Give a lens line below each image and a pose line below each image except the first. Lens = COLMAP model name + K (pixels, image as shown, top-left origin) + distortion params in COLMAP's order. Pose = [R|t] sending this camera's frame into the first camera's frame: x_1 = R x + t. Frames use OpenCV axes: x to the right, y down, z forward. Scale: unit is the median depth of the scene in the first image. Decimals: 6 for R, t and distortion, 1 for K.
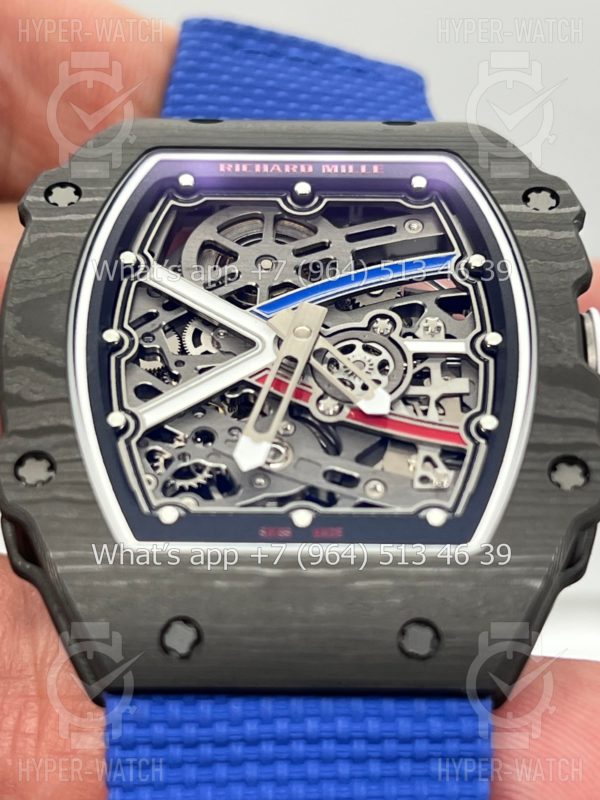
lens RADIAL K [[1905.5, 0, 307.1], [0, 1905.5, 418.2], [0, 0, 1]] dist [0.192255, 0.000000]
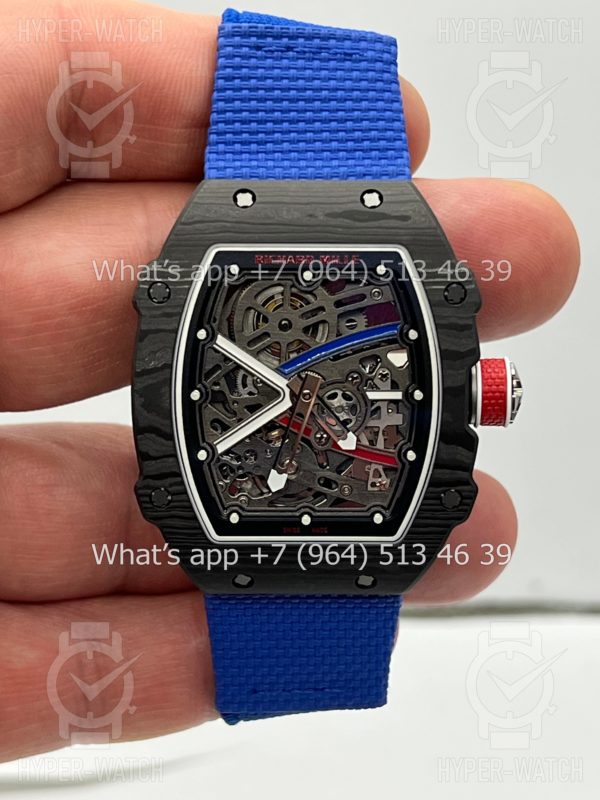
lens RADIAL K [[1905.5, 0, 298.1], [0, 1905.5, 404.5], [0, 0, 1]] dist [0.192255, 0.000000]
pose [[0.999977, 0.004967, 0.004556, -0.018070], [-0.006727, 0.693305, 0.720613, -1.269715], [0.000420, -0.720627, 0.693322, -0.192134]]
